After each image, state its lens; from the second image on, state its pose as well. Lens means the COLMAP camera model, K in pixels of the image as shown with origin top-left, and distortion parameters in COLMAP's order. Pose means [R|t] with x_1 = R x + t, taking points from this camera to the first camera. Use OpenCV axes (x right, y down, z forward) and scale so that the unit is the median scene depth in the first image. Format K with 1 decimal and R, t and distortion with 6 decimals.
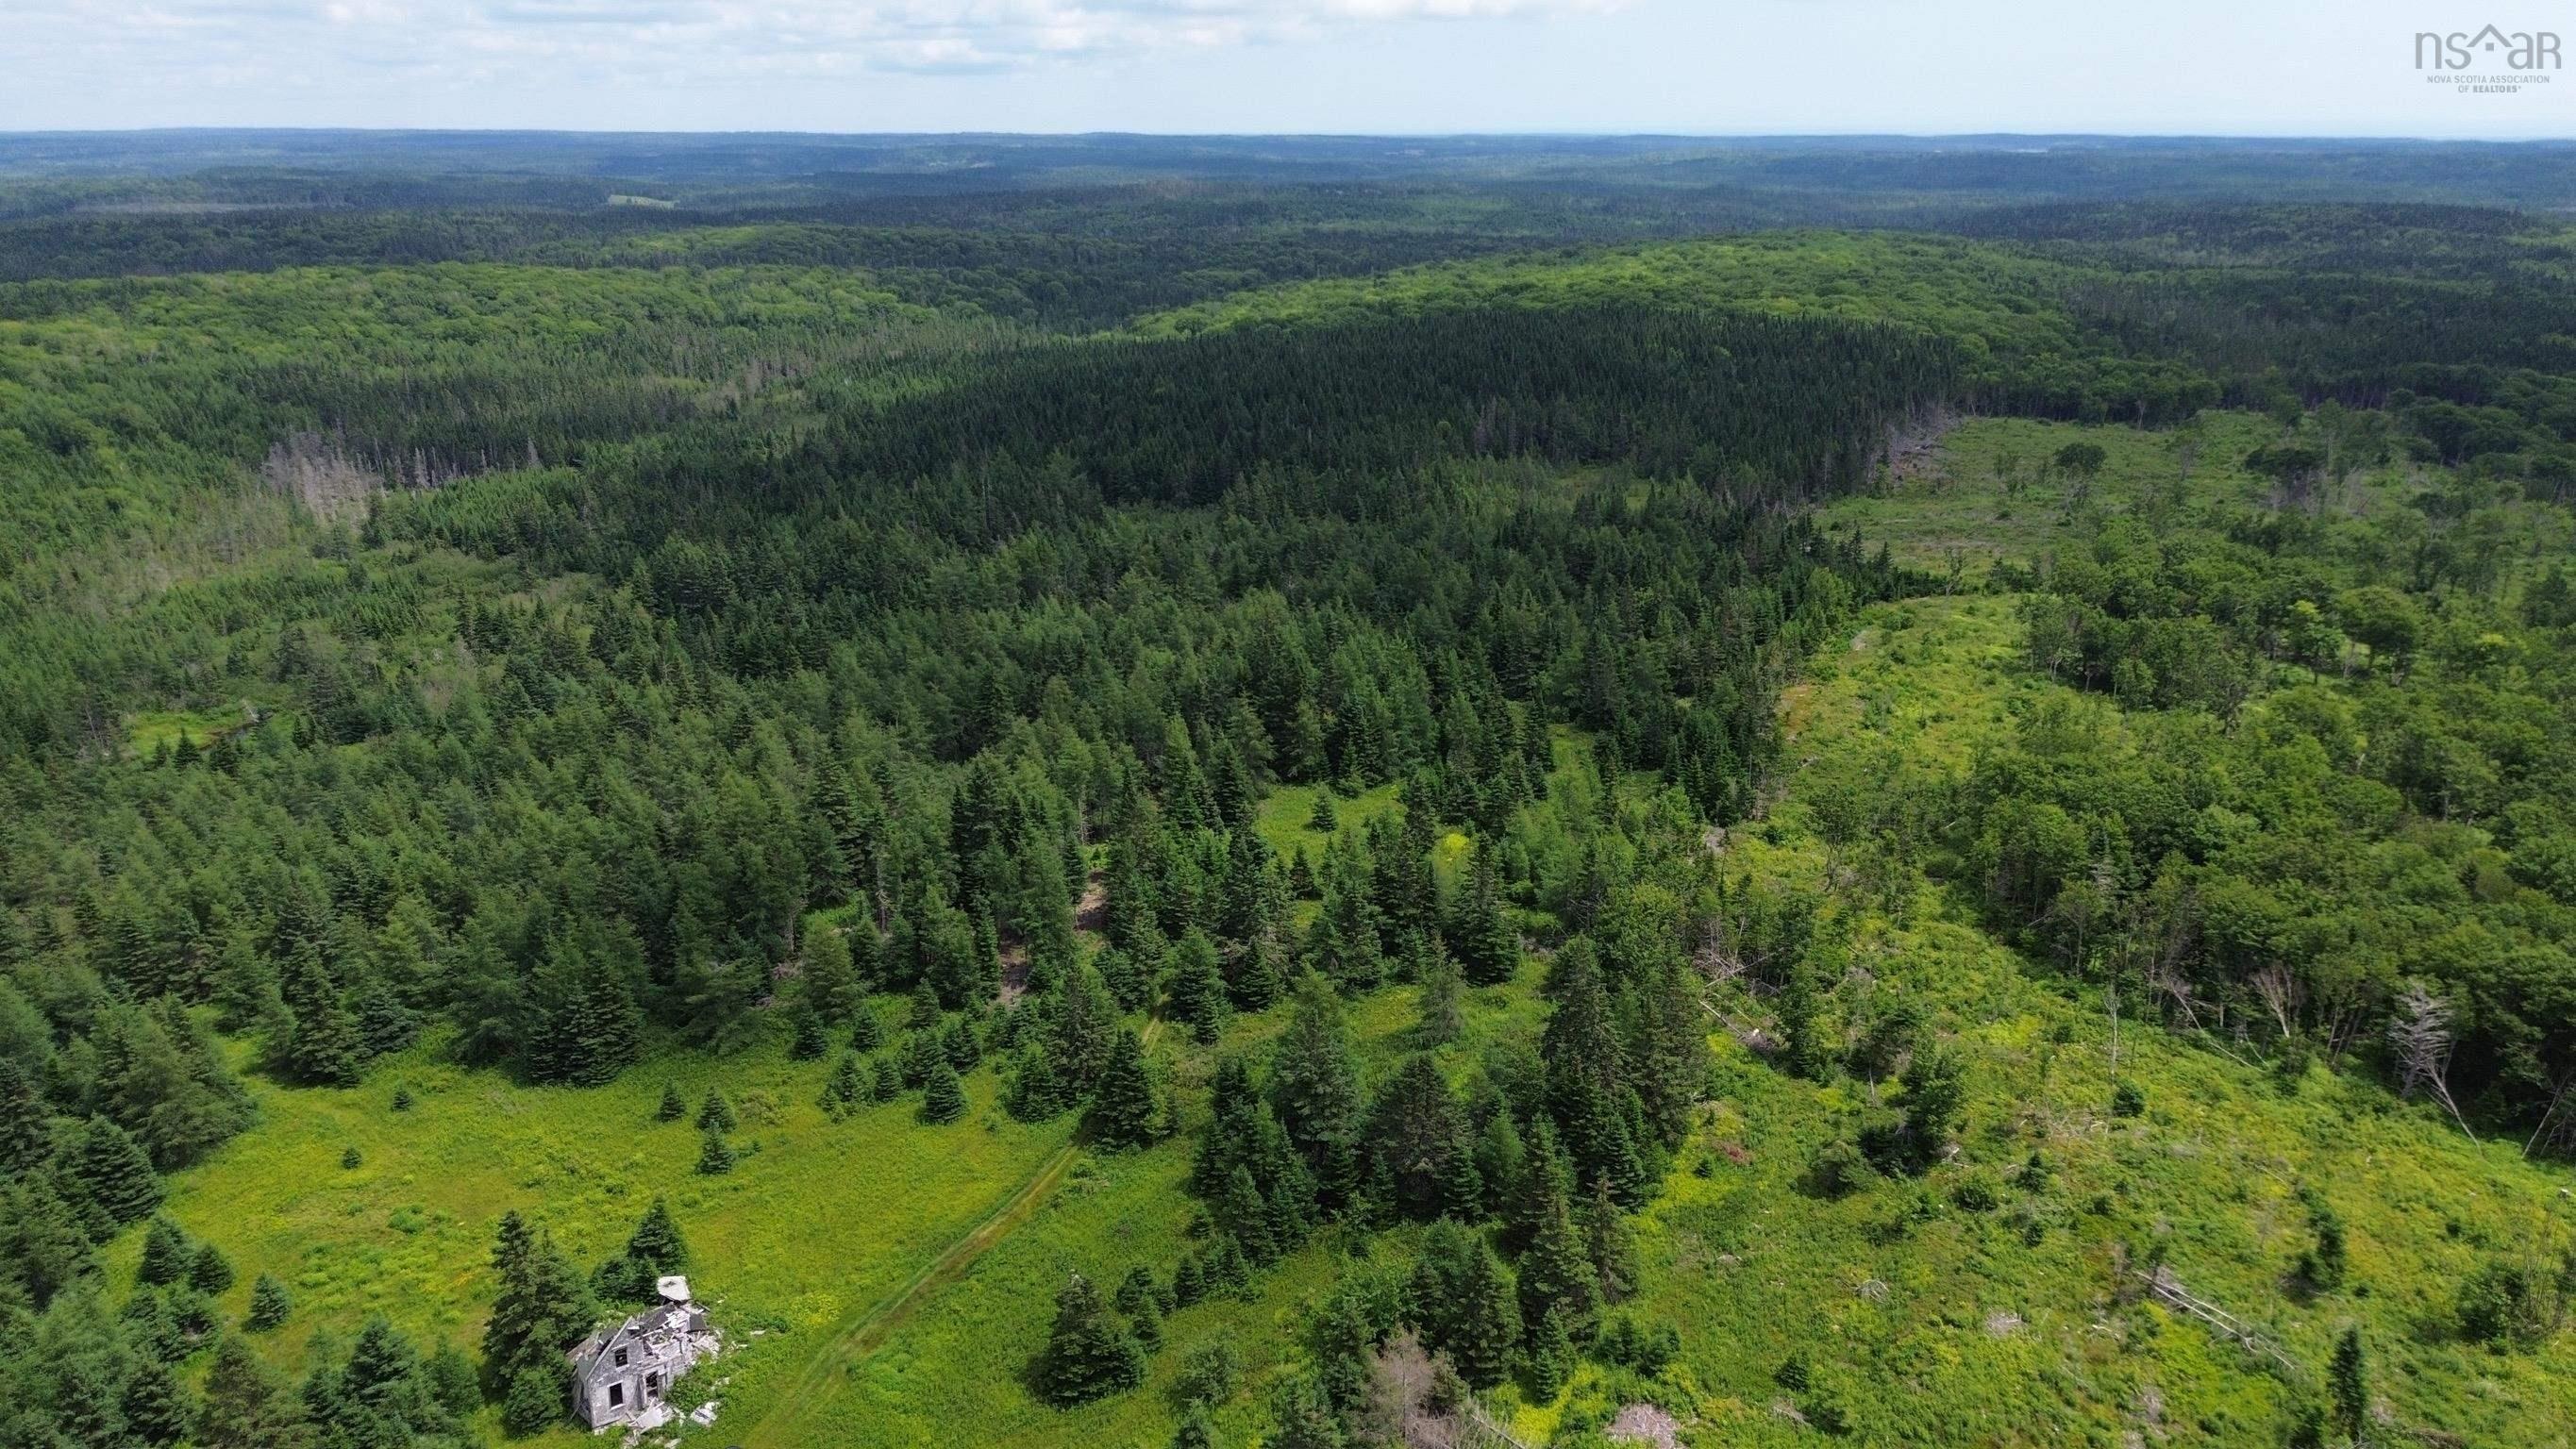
lens RADIAL K [[1825.3, 0, 1277.5], [0, 1825.3, 720.1], [0, 0, 1]] dist [0.064821, -0.075547]
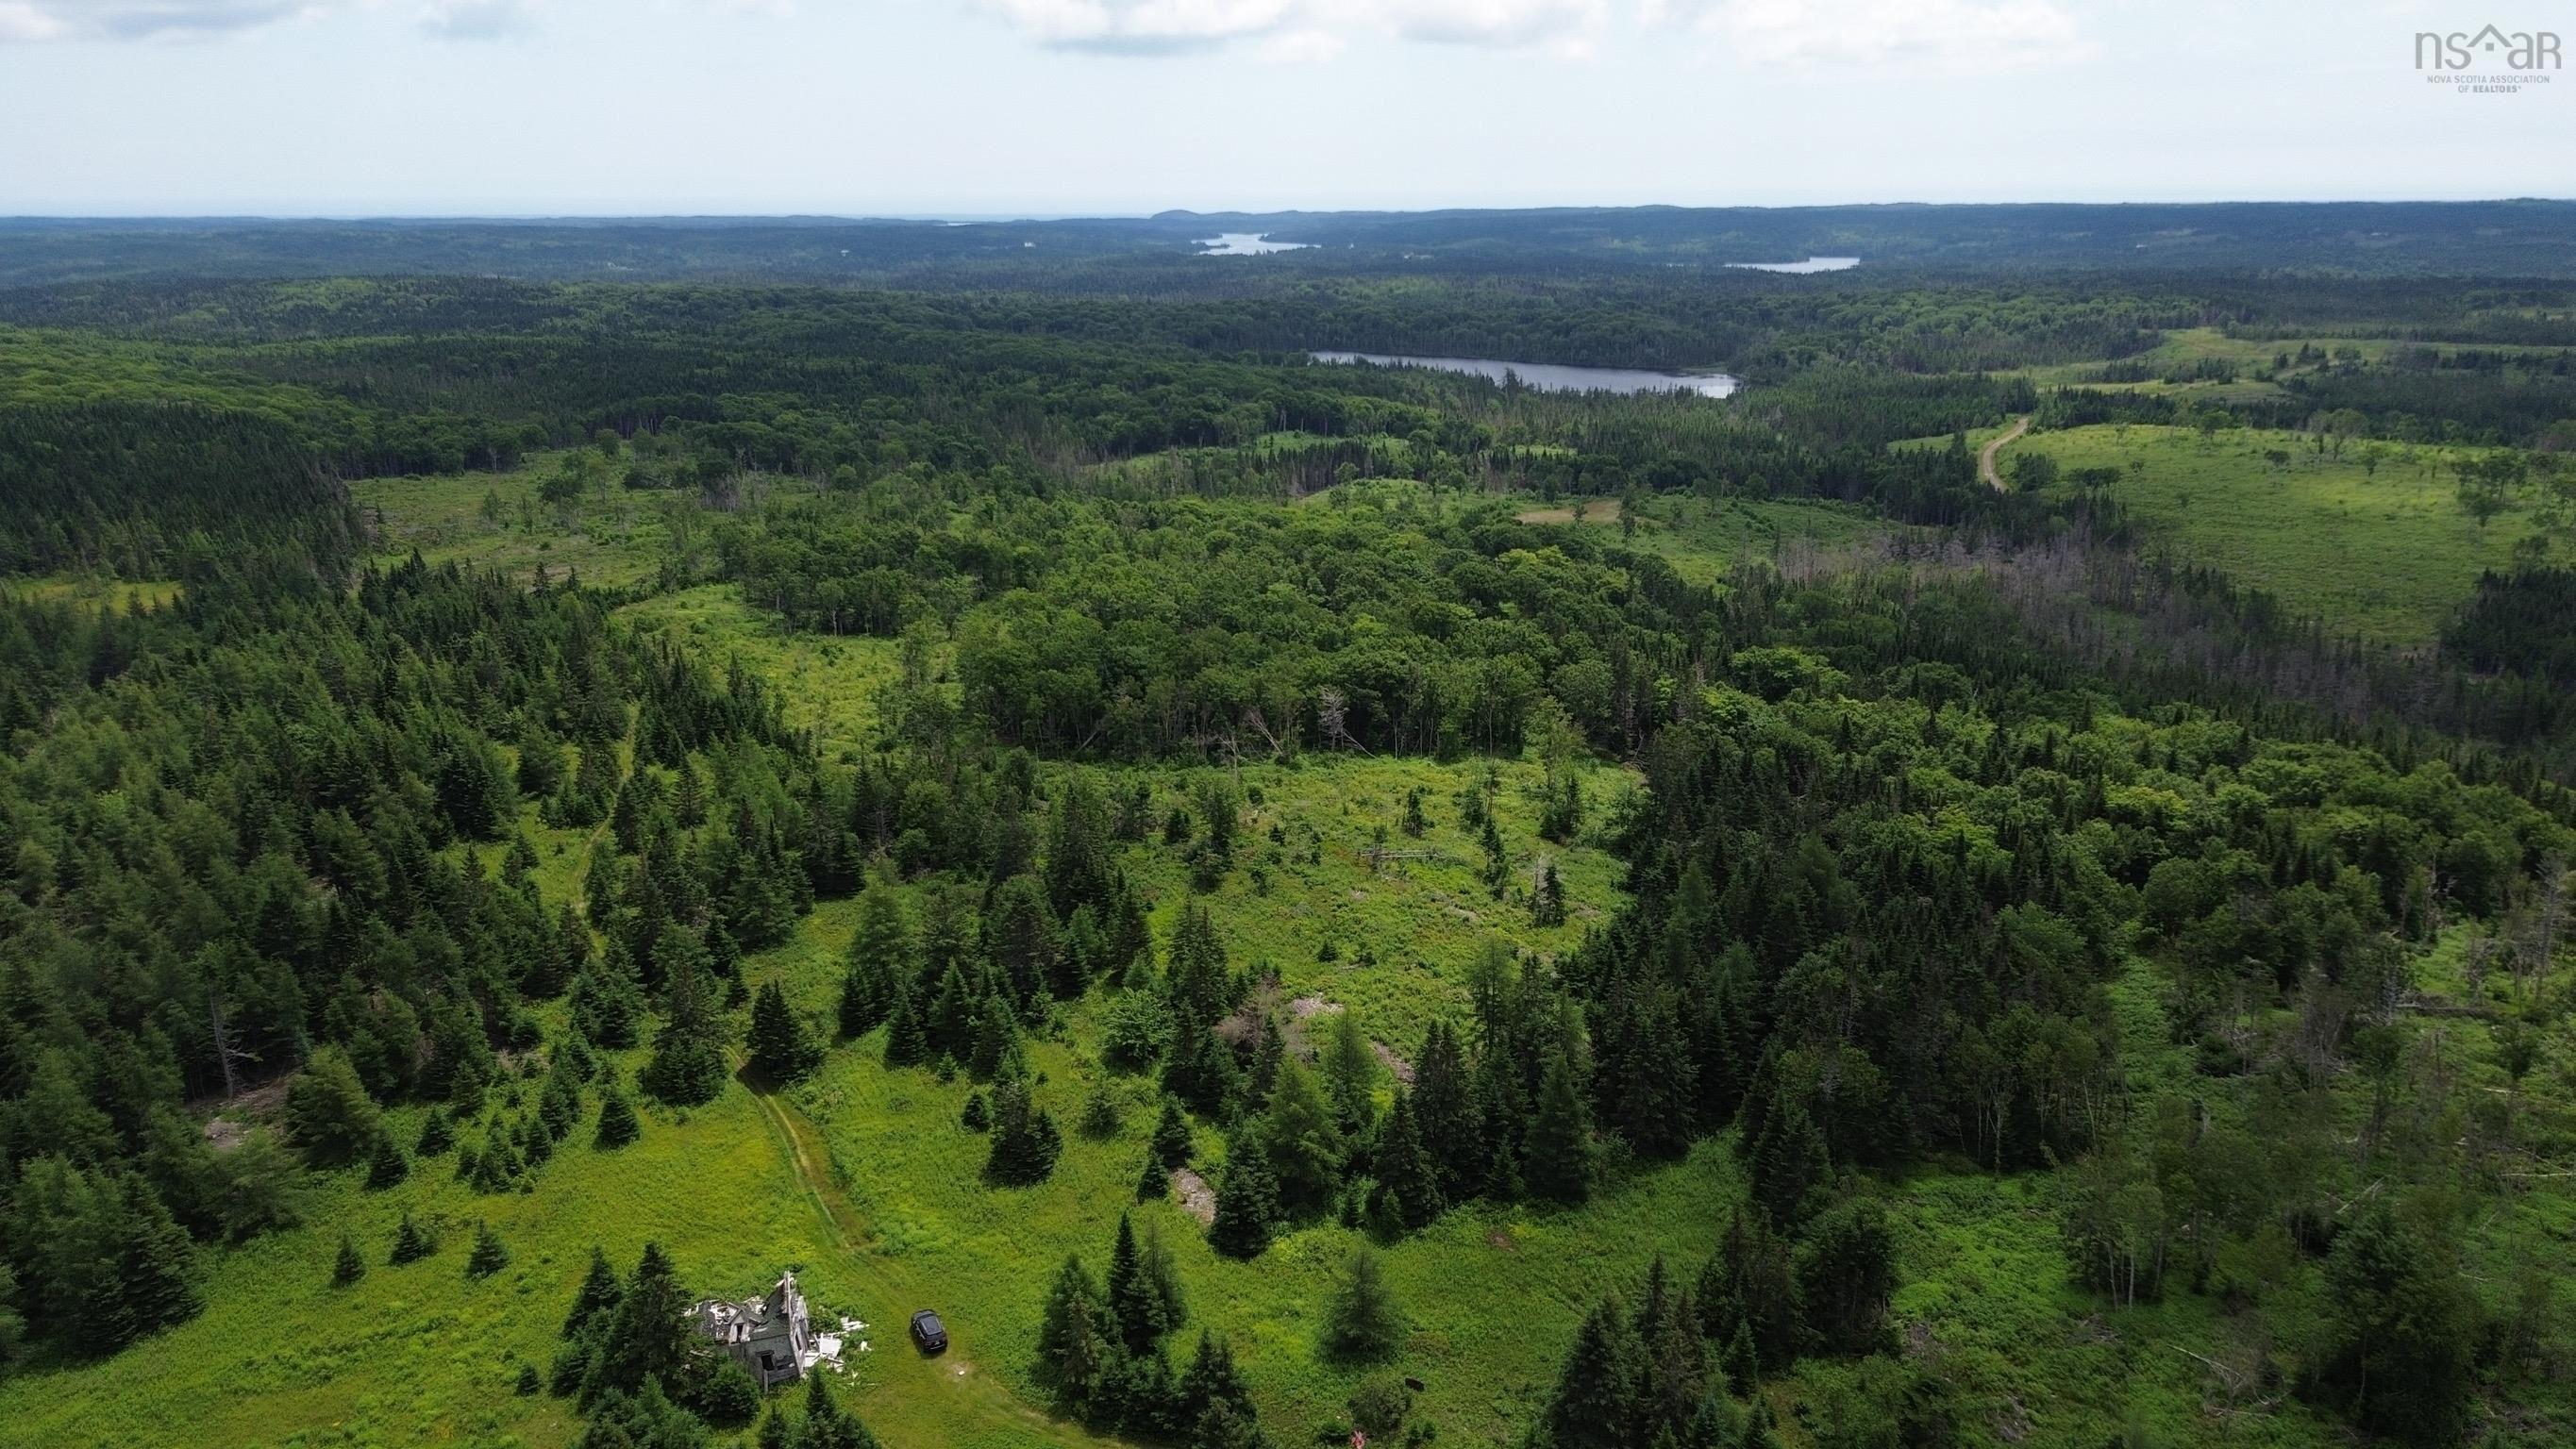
lens RADIAL K [[1819.4, 0, 1282.3], [0, 1819.4, 713.9], [0, 0, 1]] dist [0.070706, -0.075998]
pose [[0.511902, -0.232645, 0.826941, -0.790806], [0.267148, 0.958011, 0.104147, -0.023135], [-0.816448, 0.167602, 0.552559, 0.075374]]
